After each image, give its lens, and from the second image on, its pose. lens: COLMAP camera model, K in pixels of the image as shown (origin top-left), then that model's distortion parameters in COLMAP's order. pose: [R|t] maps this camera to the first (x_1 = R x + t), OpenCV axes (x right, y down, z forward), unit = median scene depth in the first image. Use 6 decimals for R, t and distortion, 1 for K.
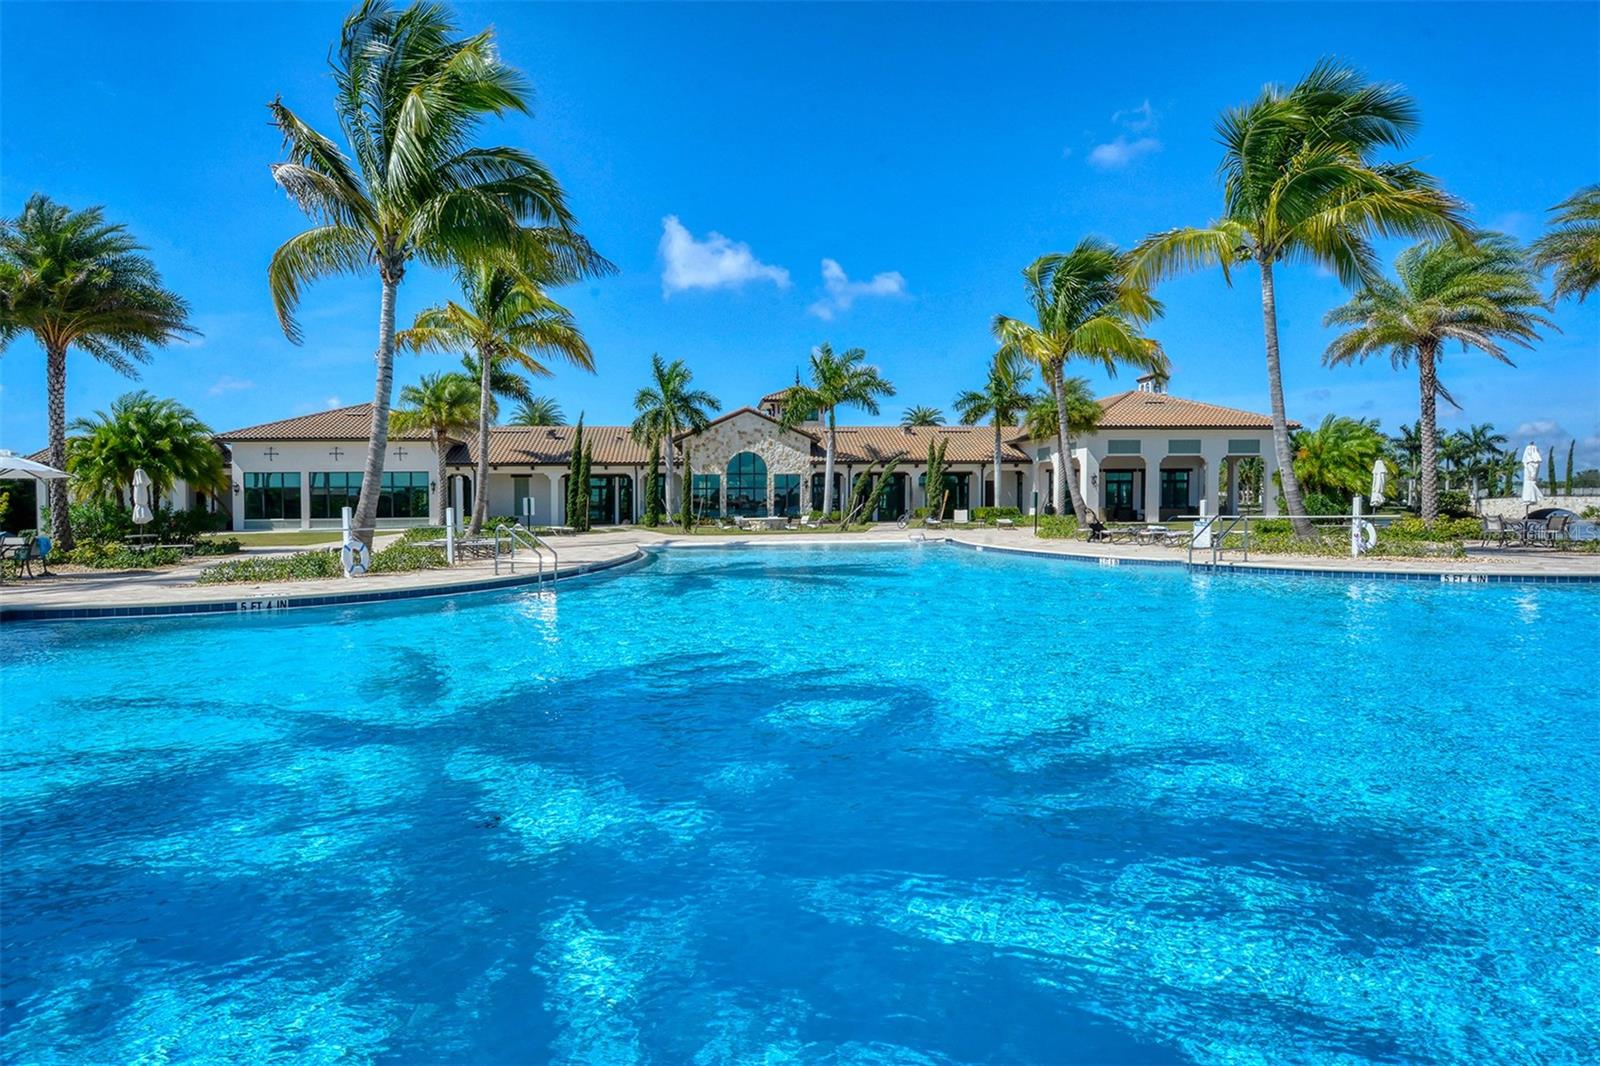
lens RADIAL K [[857.6, 0, 787.5], [0, 857.6, 542.2], [0, 0, 1]] dist [0.013575, 0.000250]
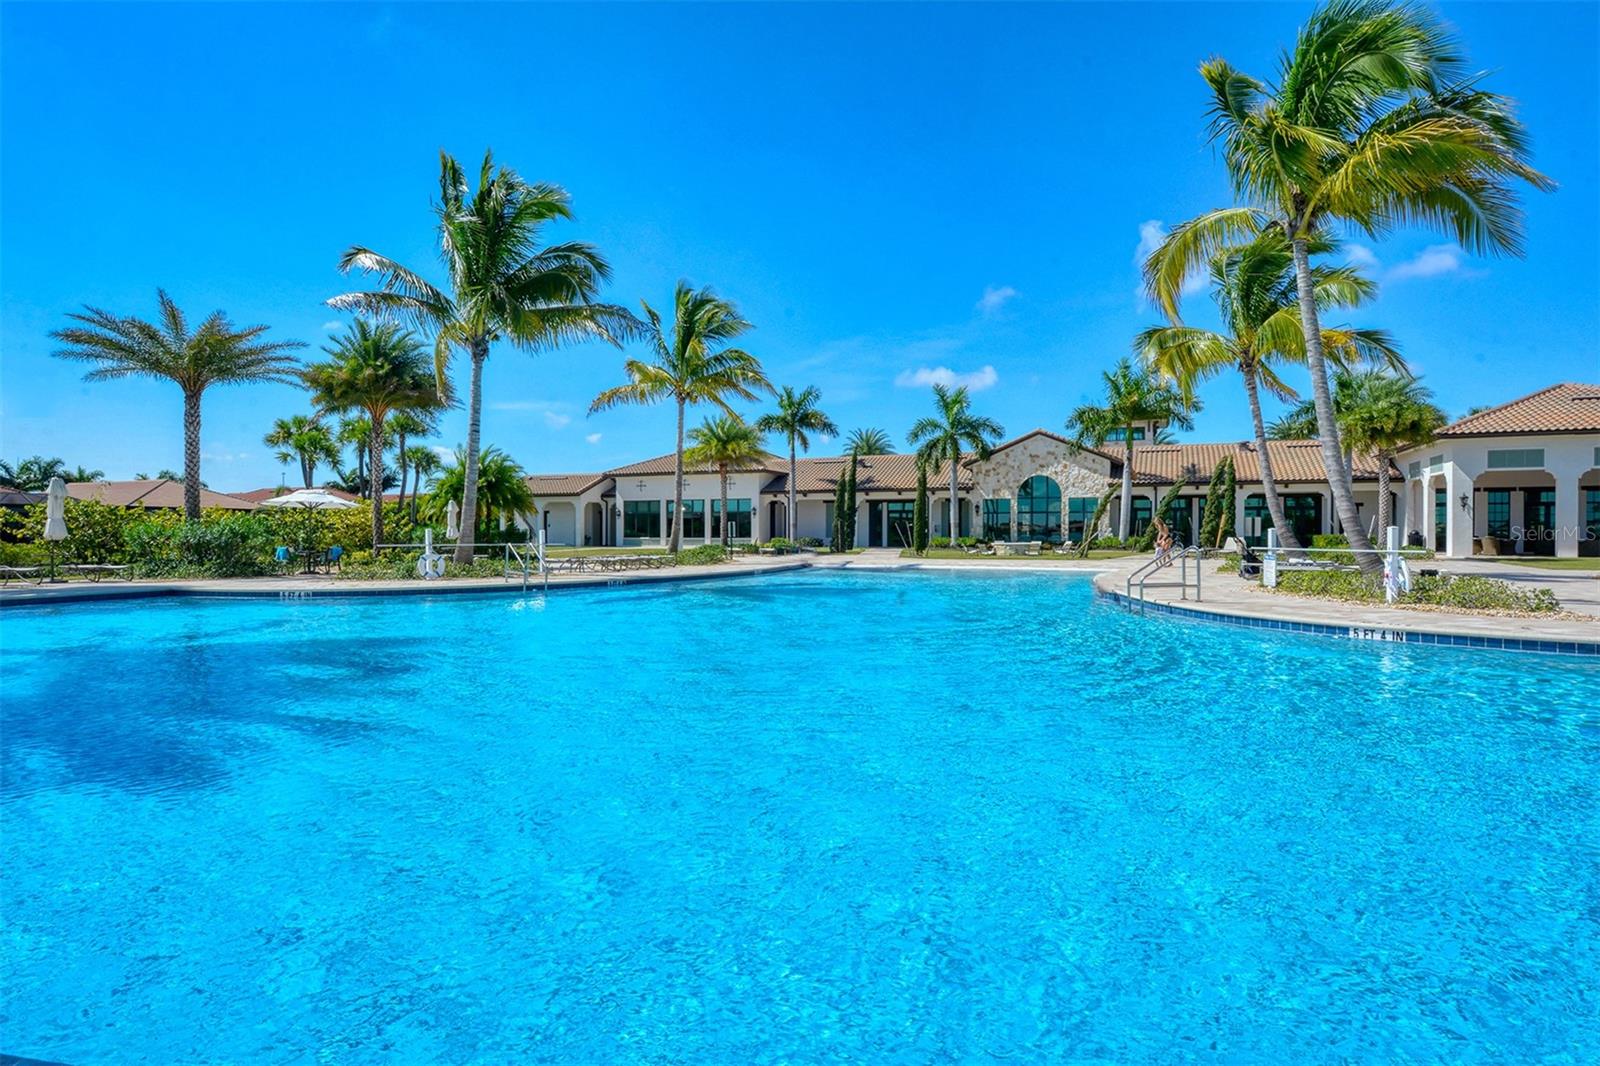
lens RADIAL K [[850.6, 0, 809.4], [0, 850.6, 535.6], [0, 0, 1]] dist [0.004645, 0.001841]
pose [[0.881356, 0.011817, -0.472305, 0.194396], [-0.028122, 0.999227, -0.027478, -0.003025], [0.471615, 0.037500, 0.881007, 0.027235]]
